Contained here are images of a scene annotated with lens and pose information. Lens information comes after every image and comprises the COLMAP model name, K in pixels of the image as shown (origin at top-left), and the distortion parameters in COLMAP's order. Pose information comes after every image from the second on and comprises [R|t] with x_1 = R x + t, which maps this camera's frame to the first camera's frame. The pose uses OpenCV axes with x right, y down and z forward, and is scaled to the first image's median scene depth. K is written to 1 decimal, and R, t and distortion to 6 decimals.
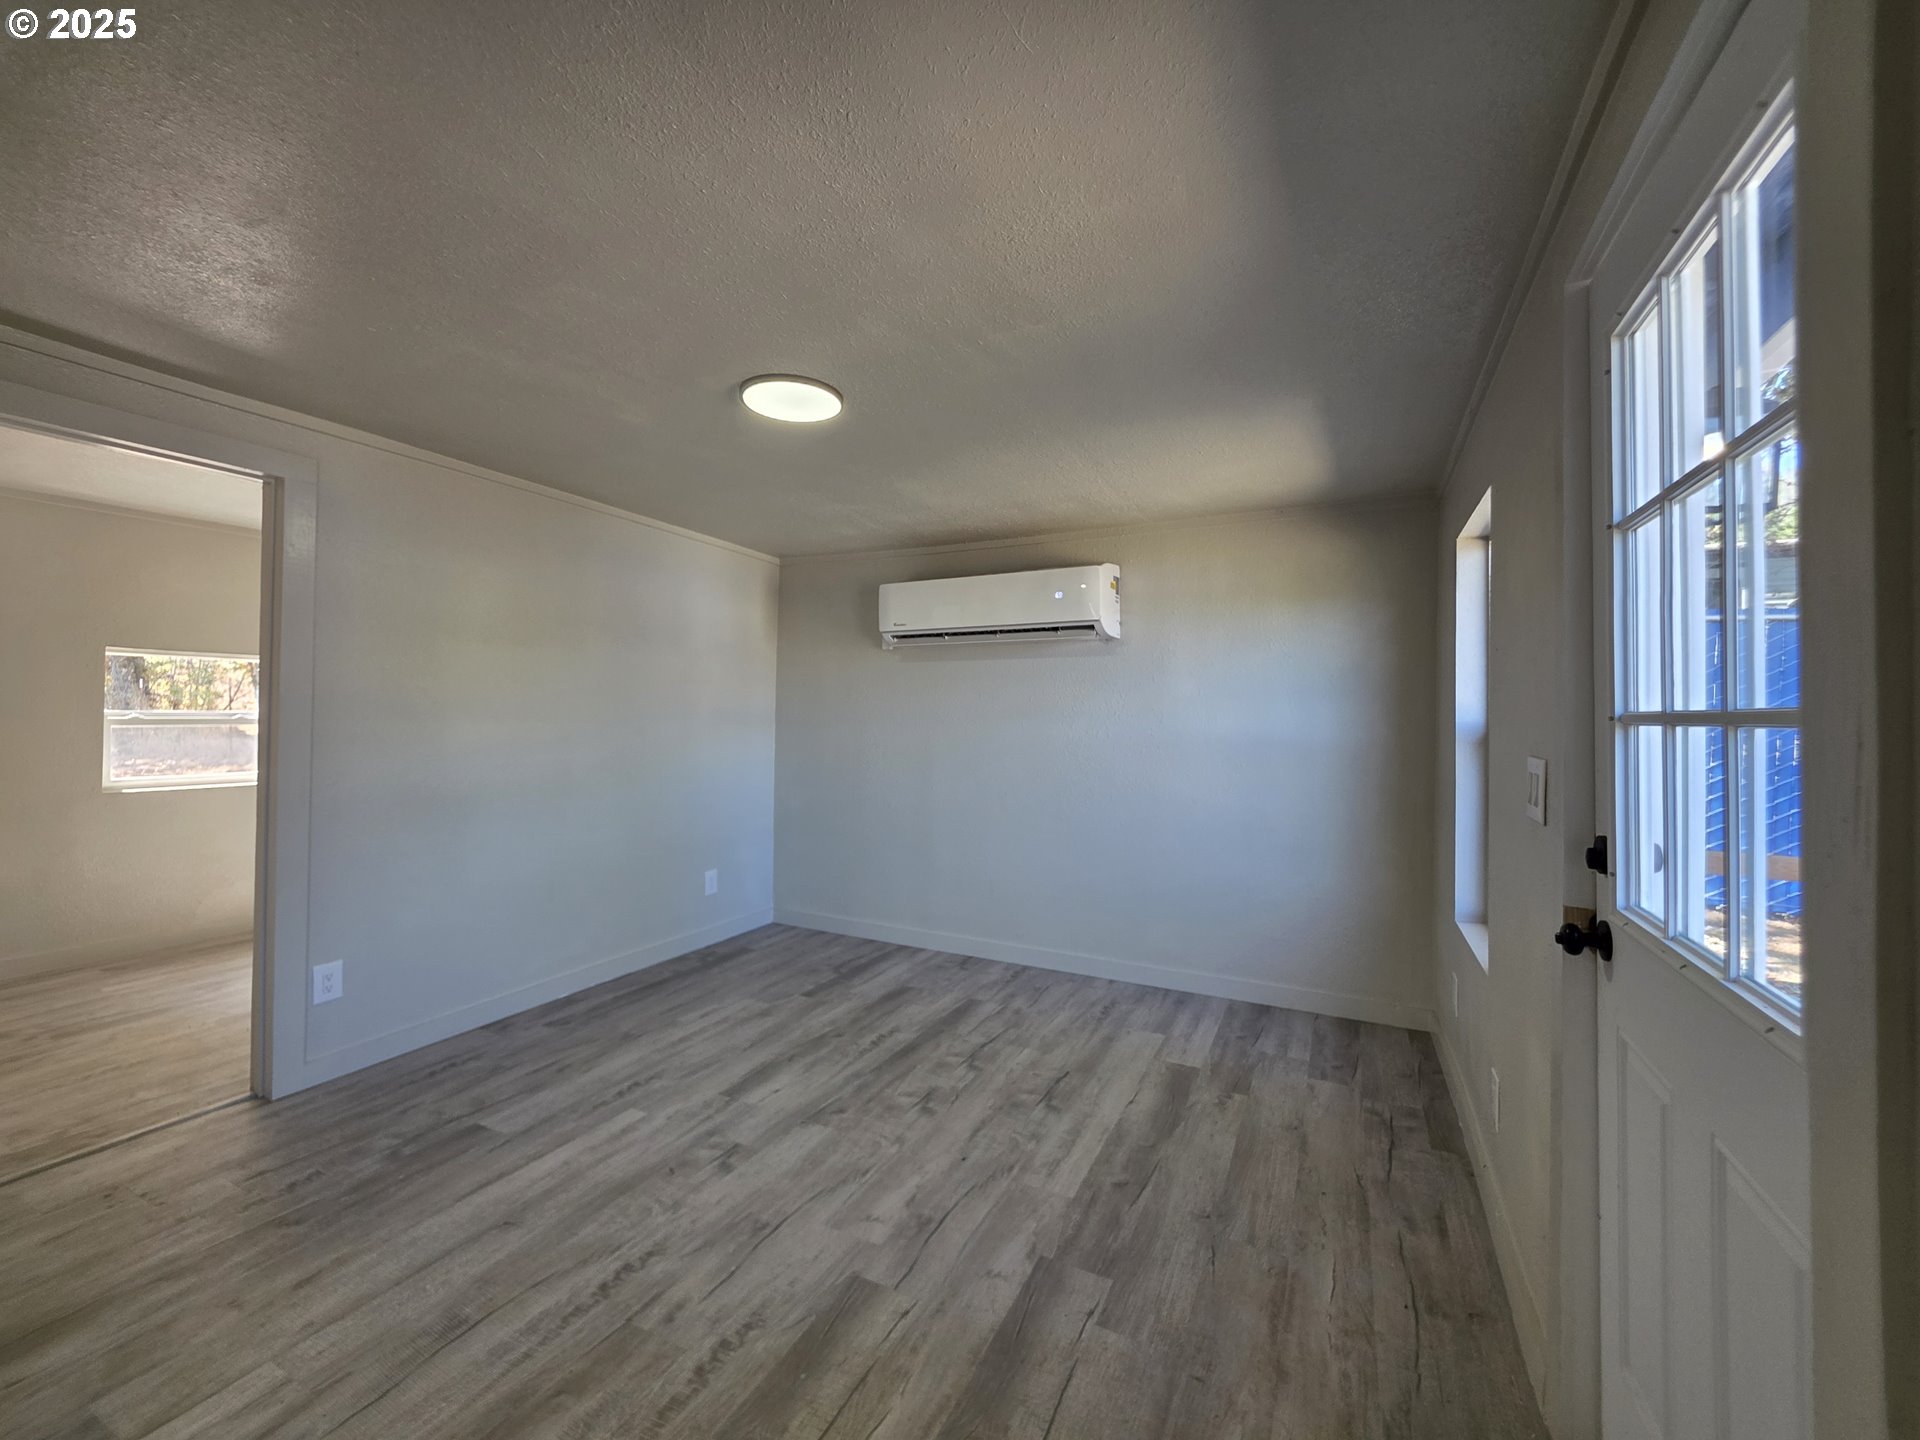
lens RADIAL K [[774.5, 0, 965.0], [0, 774.5, 717.1], [0, 0, 1]] dist [-0.000570, -0.000304]
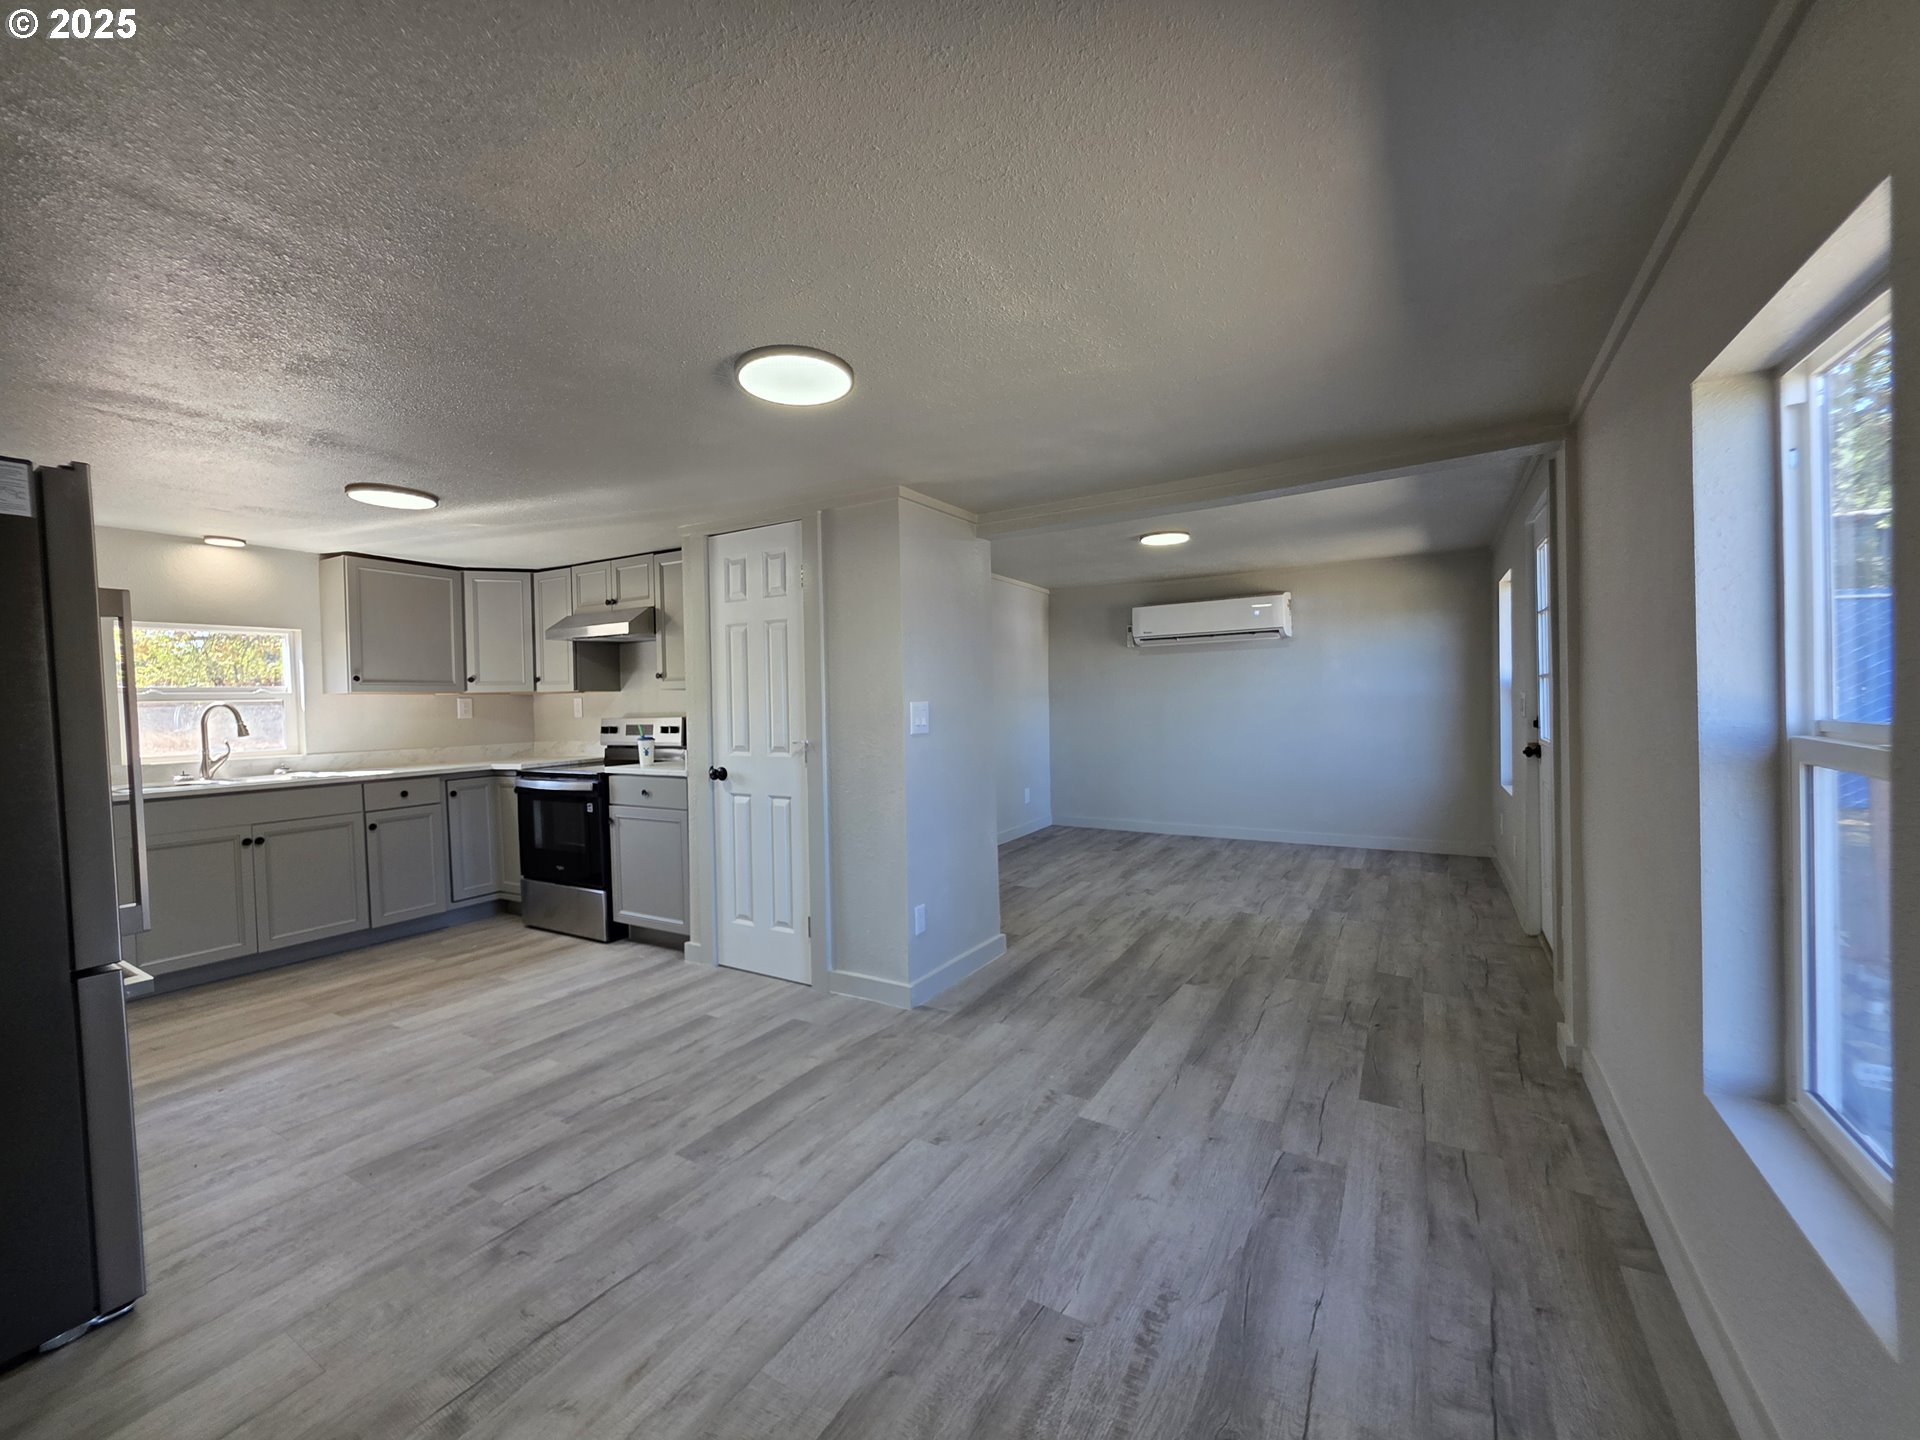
lens RADIAL K [[774.5, 0, 965.0], [0, 774.5, 717.1], [0, 0, 1]] dist [-0.000570, -0.000304]
pose [[0.996790, -0.032302, -0.073260, -0.550359], [0.034262, 0.999083, 0.025657, 0.004998], [0.072364, -0.028085, 0.996983, -1.017347]]
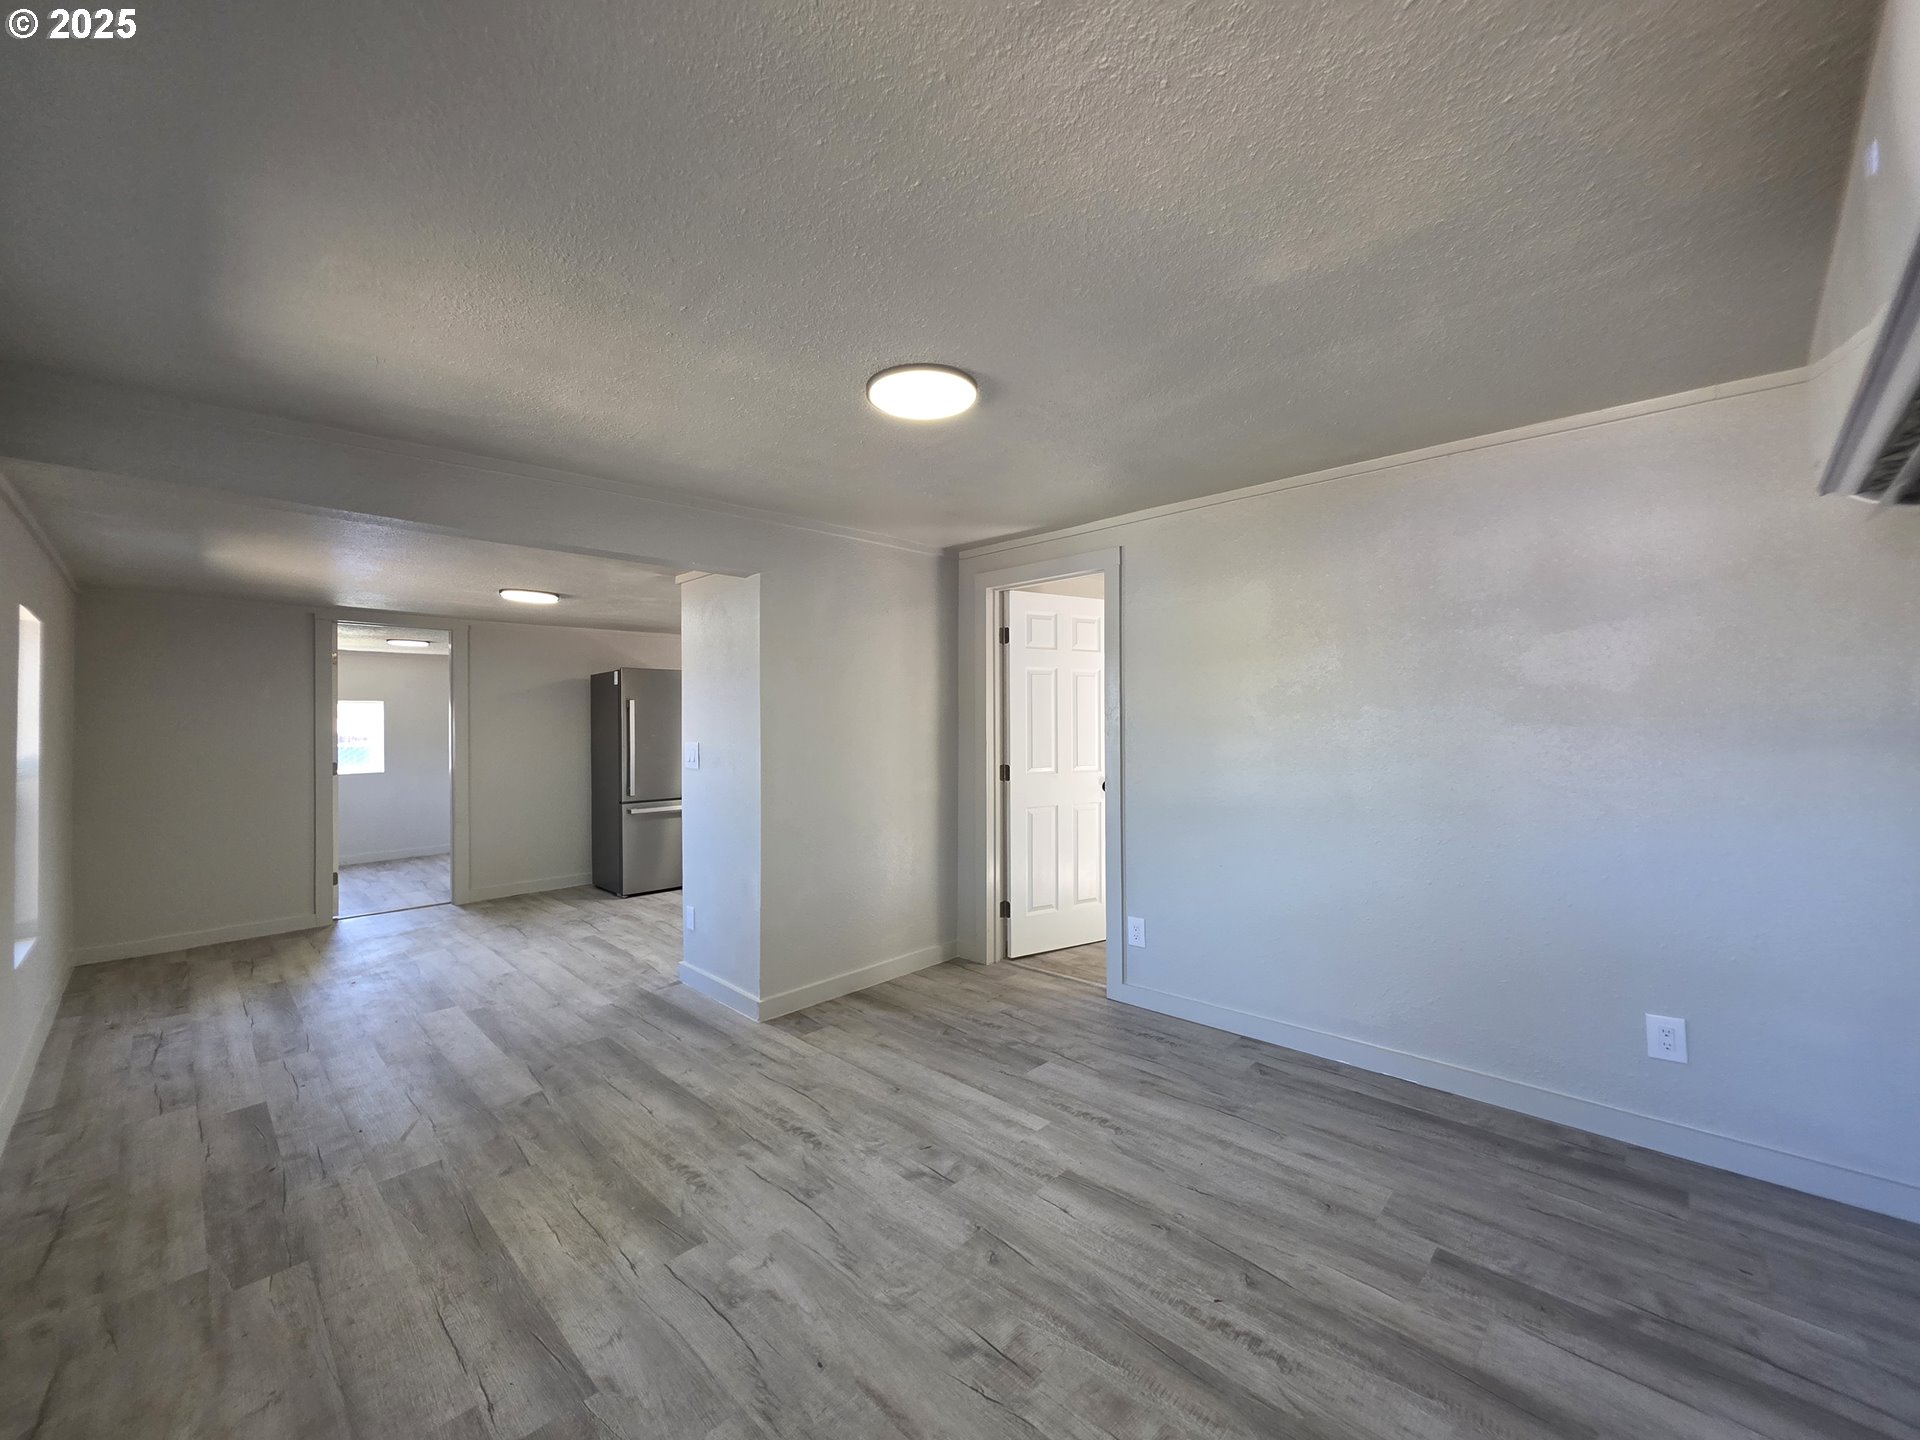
lens RADIAL K [[774.5, 0, 965.0], [0, 774.5, 717.1], [0, 0, 1]] dist [-0.000570, -0.000304]
pose [[-0.310977, -0.009421, -0.950371, 0.548049], [0.012021, 0.999832, -0.013844, -0.011372], [0.950341, -0.015730, -0.310812, 1.164203]]
